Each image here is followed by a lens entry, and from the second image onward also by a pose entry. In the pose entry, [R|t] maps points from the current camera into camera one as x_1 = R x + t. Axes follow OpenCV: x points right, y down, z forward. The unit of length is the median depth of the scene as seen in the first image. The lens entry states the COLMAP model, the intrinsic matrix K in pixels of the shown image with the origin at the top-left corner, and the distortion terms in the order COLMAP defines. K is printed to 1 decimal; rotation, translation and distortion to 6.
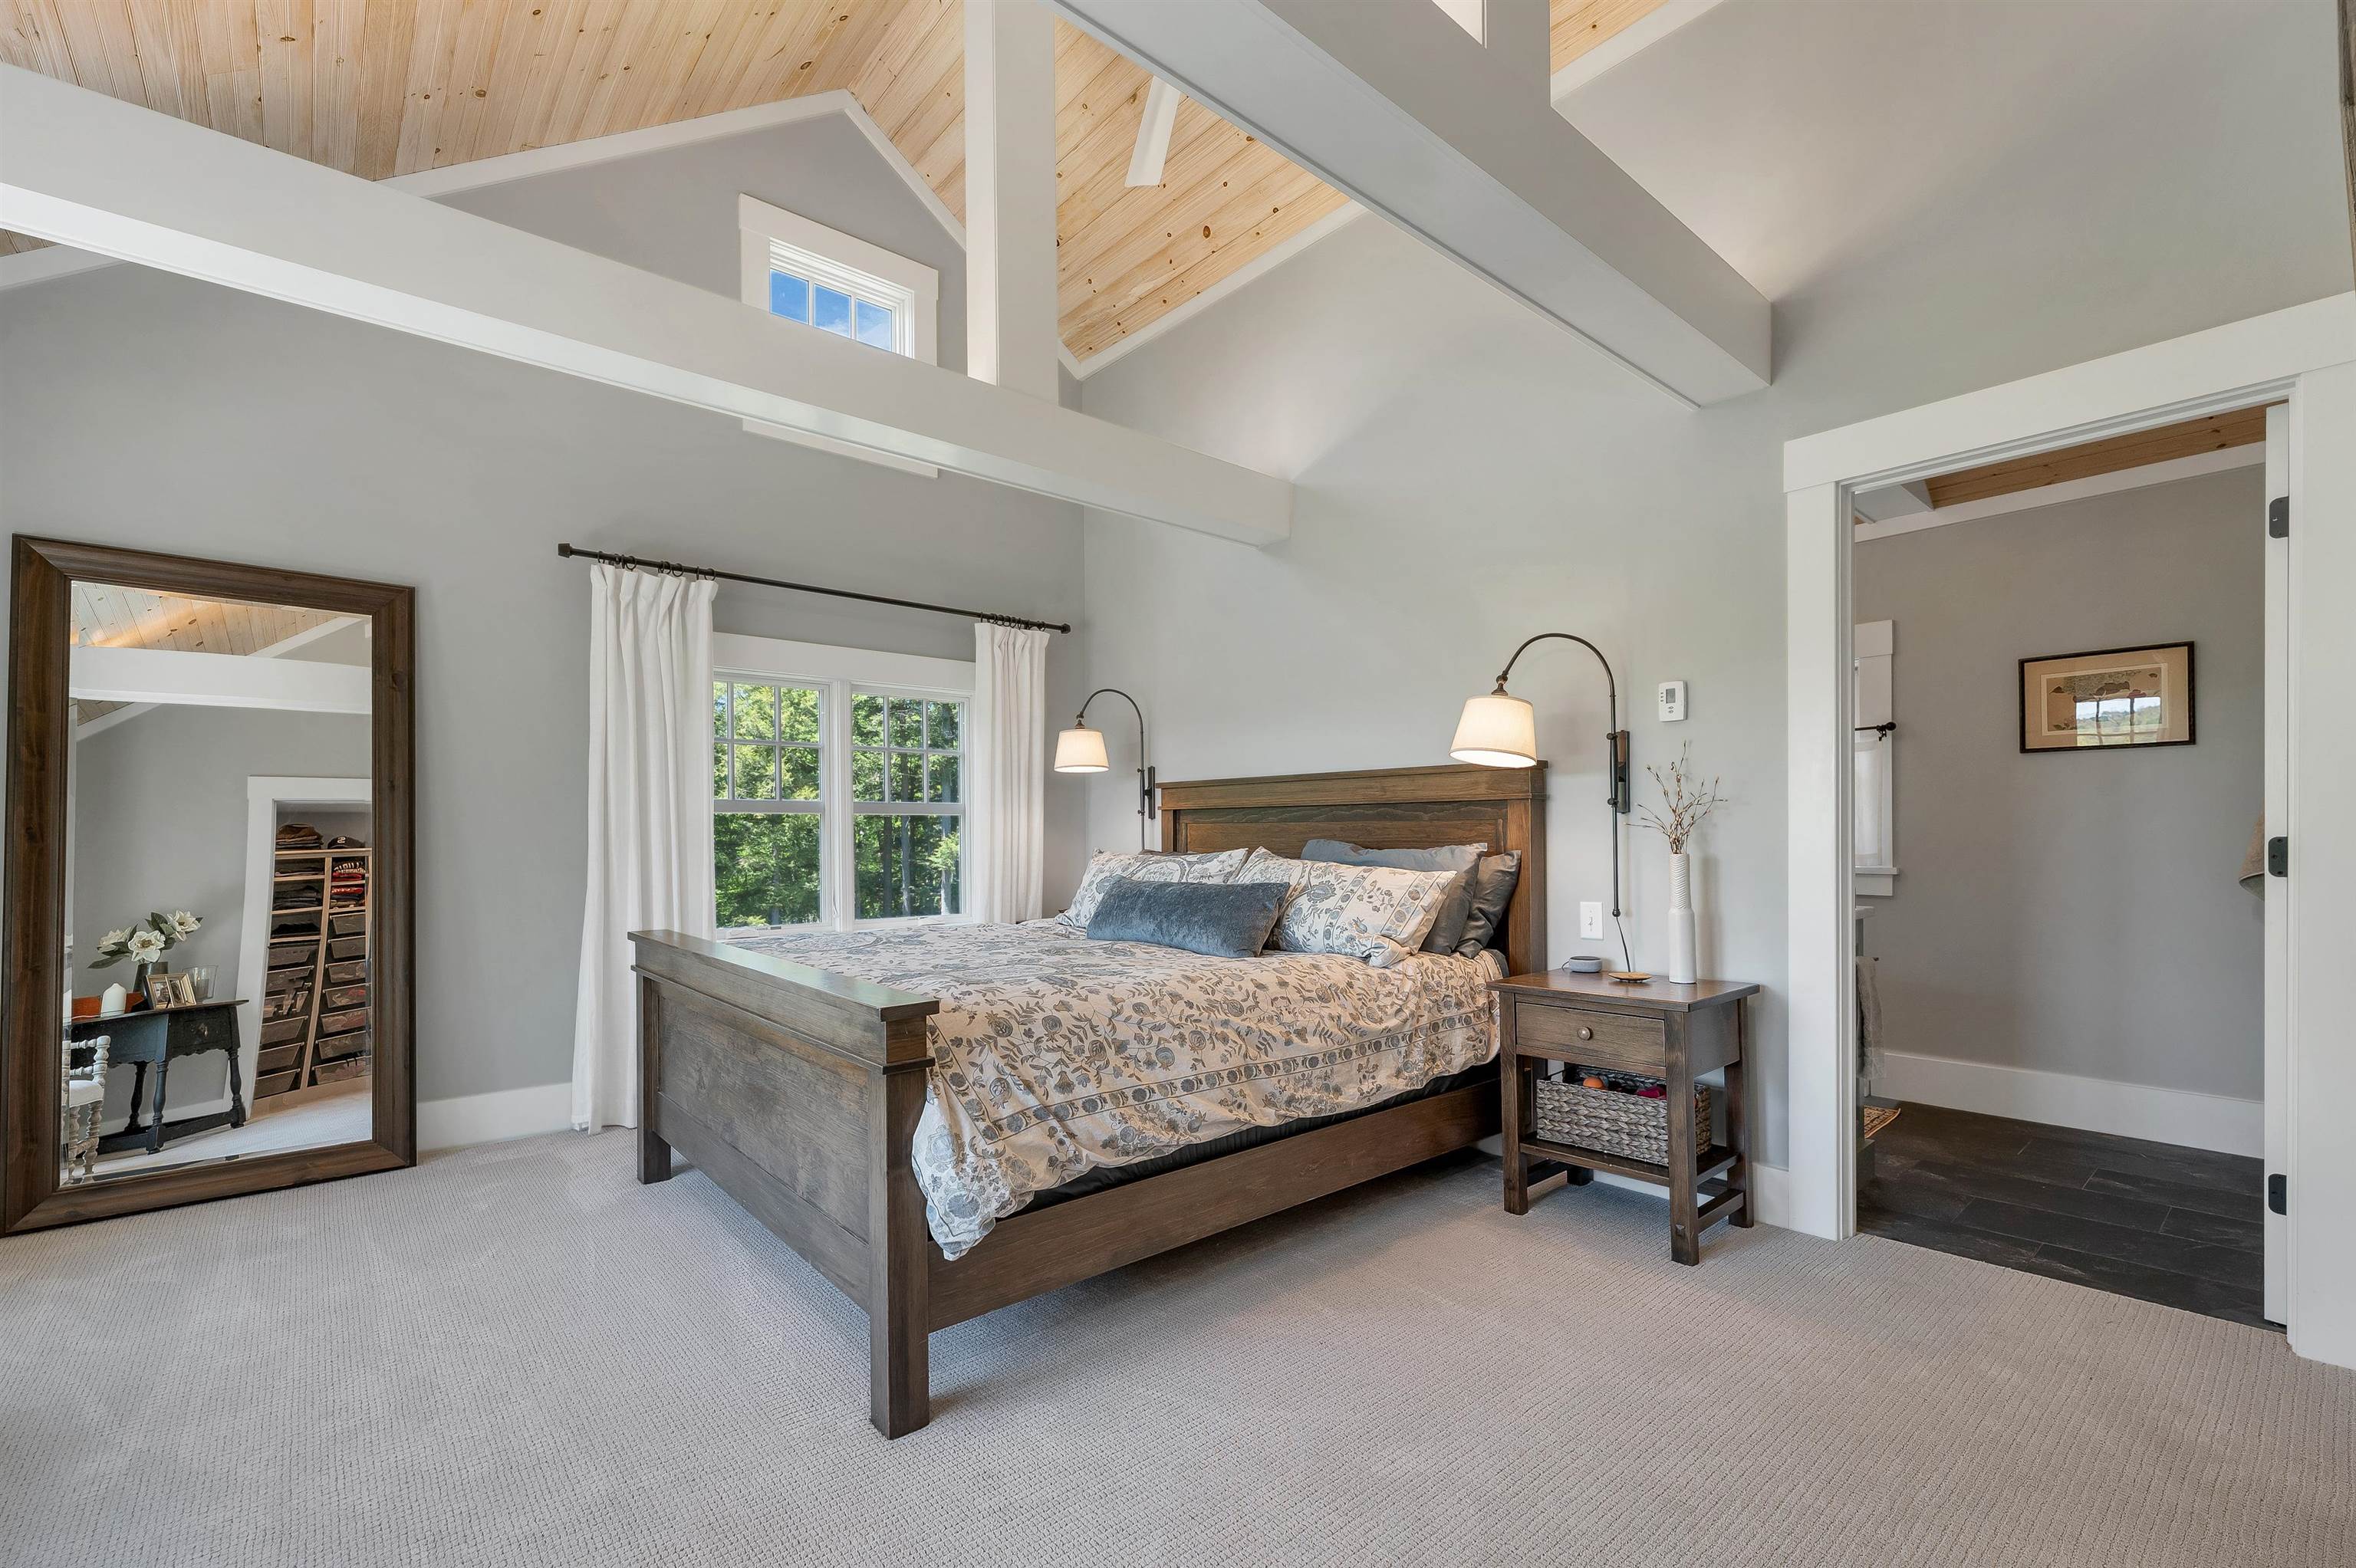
lens RADIAL K [[993.3, 0, 1181.0], [0, 993.3, 830.1], [0, 0, 1]] dist [0.001149, -0.000517]
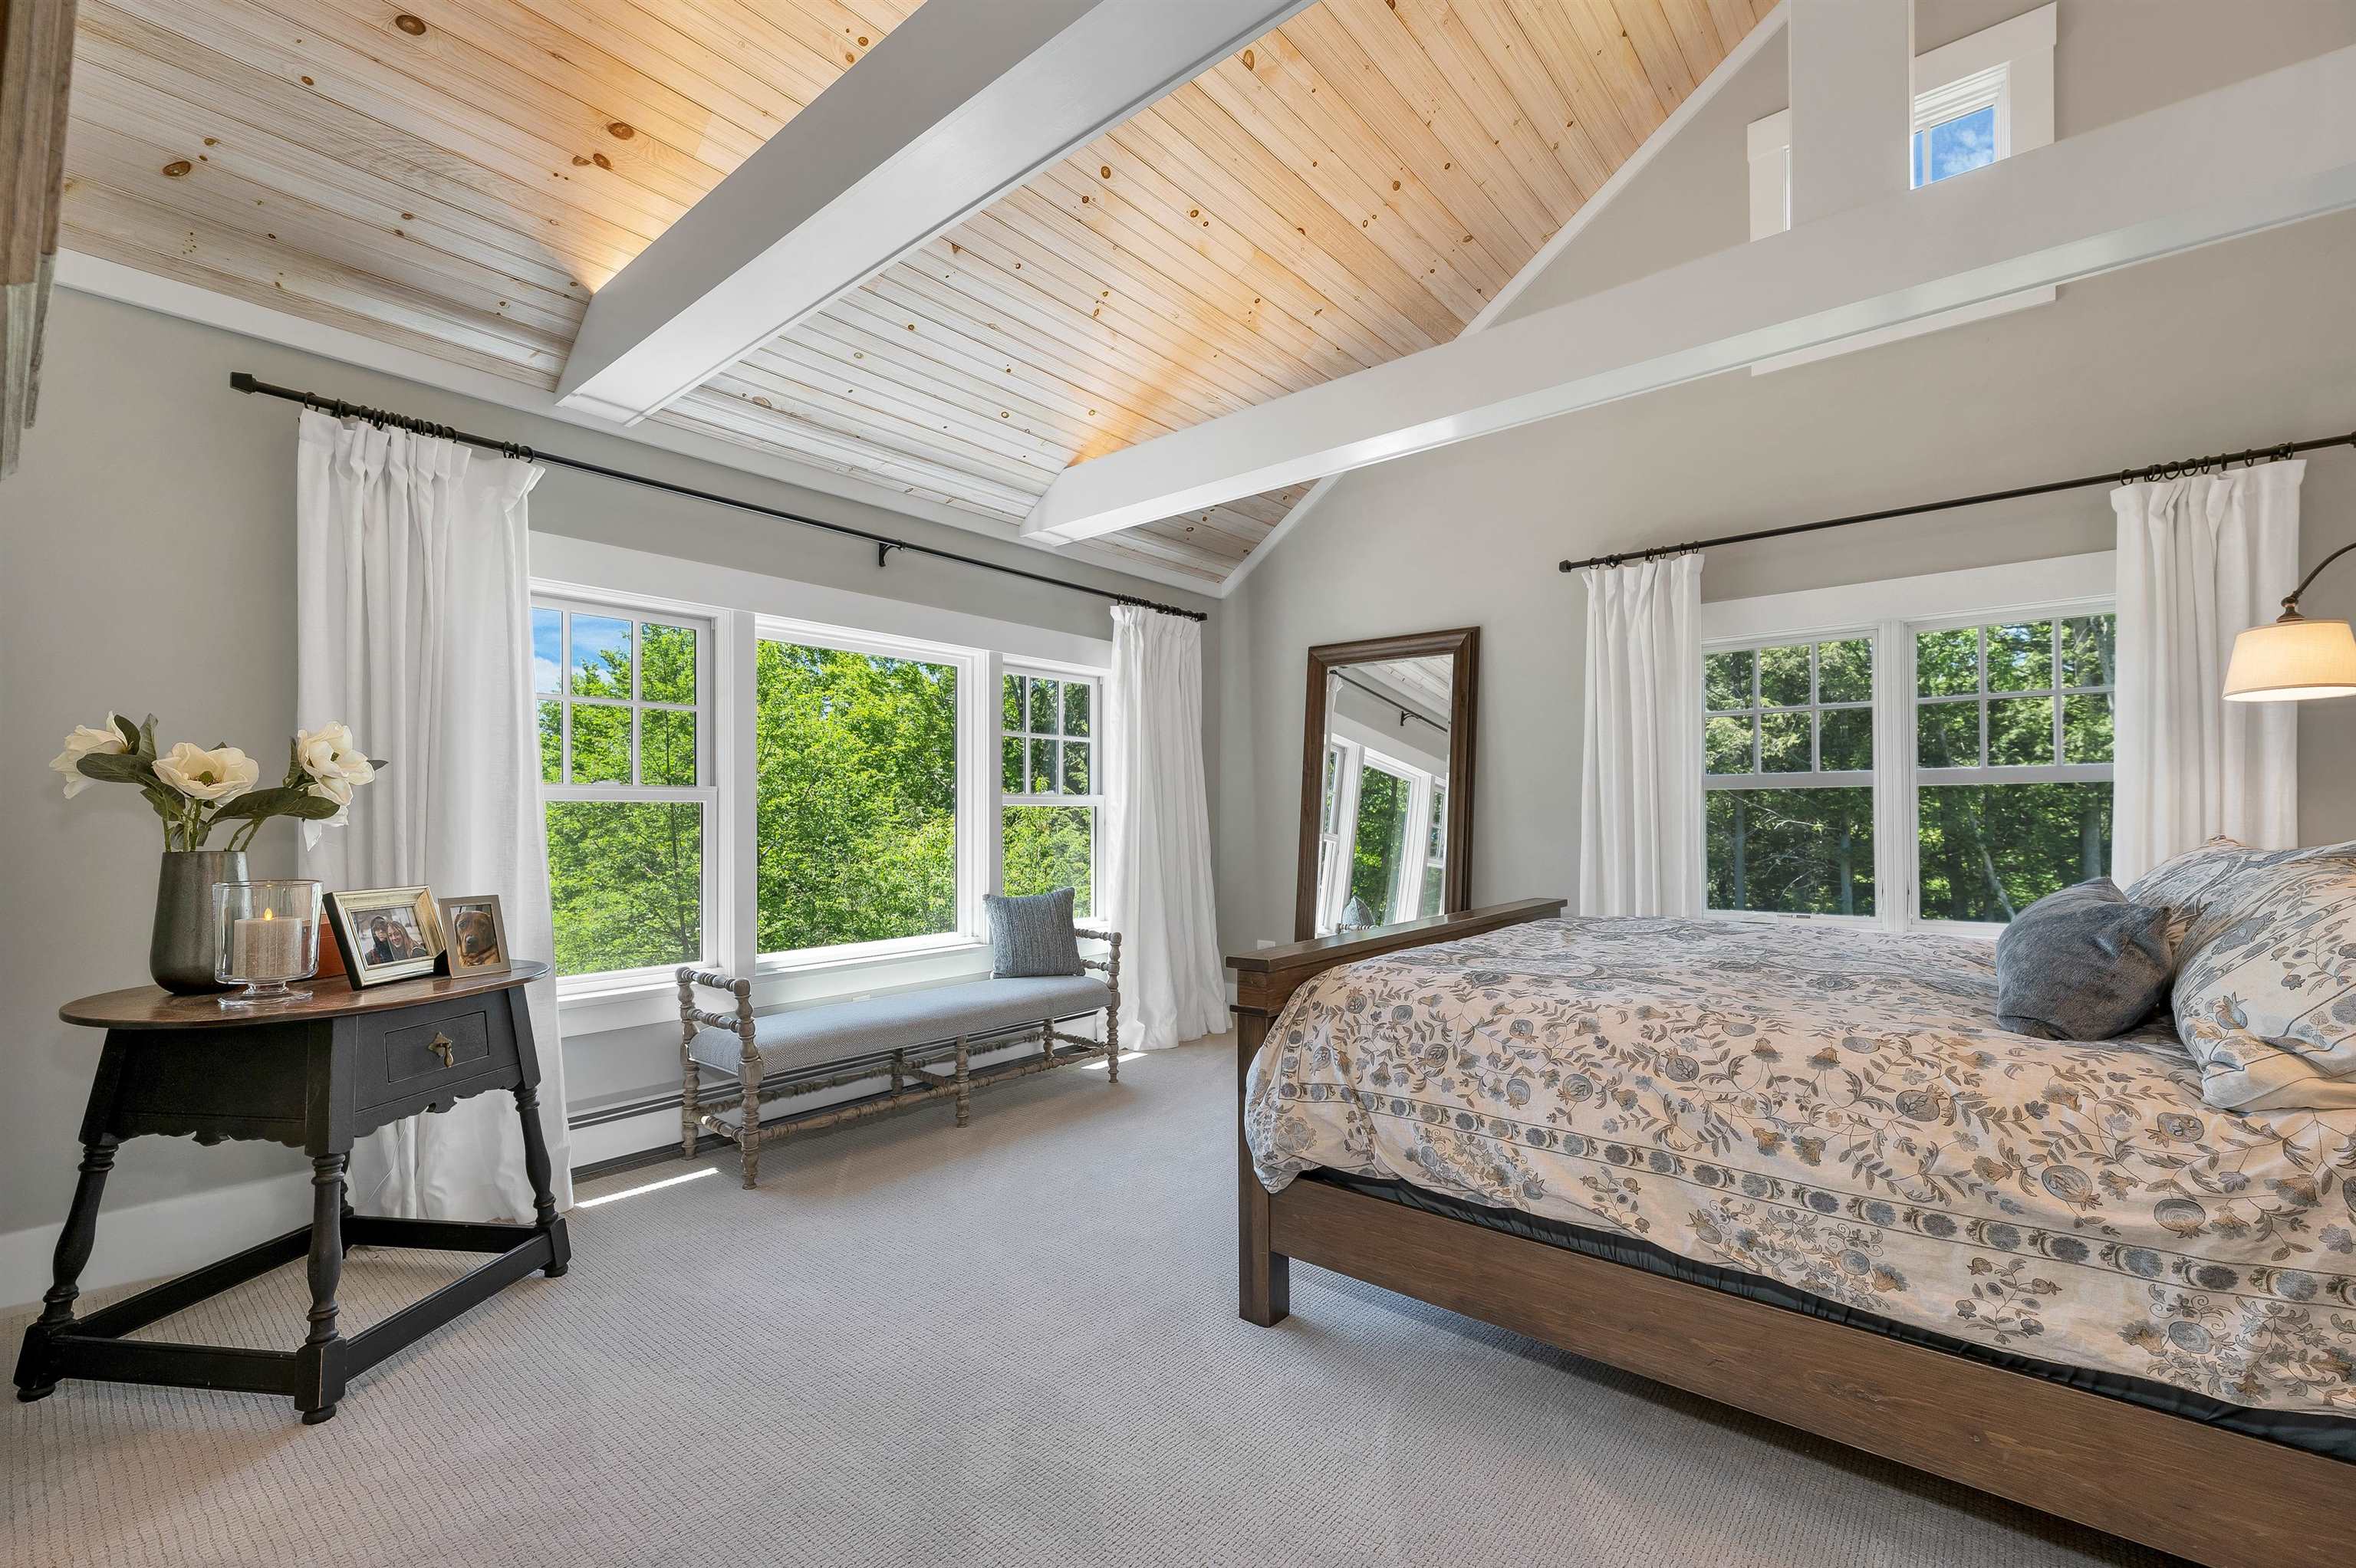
lens RADIAL K [[993.3, 0, 1179.6], [0, 993.3, 805.3], [0, 0, 1]] dist [0.001149, -0.000517]
pose [[0.169208, -0.009681, -0.985533, 0.665687], [0.008663, 0.999928, -0.008335, 0.001867], [0.985542, -0.007127, 0.169279, 0.545438]]
